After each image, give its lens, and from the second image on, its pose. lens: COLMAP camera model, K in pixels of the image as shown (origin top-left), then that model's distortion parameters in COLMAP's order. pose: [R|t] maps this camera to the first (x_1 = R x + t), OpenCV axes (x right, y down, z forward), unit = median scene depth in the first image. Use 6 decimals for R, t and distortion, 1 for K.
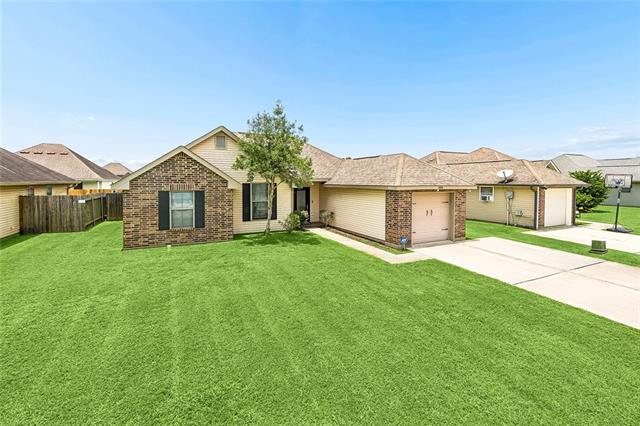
lens RADIAL K [[286.4, 0, 319.8], [0, 286.4, 183.6], [0, 0, 1]] dist [-0.000681, 0.000063]
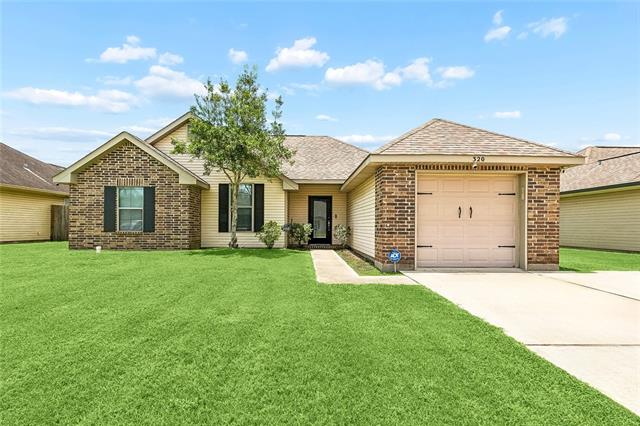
lens RADIAL K [[322.2, 0, 318.8], [0, 322.2, 225.1], [0, 0, 1]] dist [0.002475, 0.000261]
pose [[0.908319, -0.000428, -0.418278, 0.409956], [-0.005643, 0.999896, -0.013278, 0.144362], [0.418241, 0.014421, 0.908222, 0.364521]]
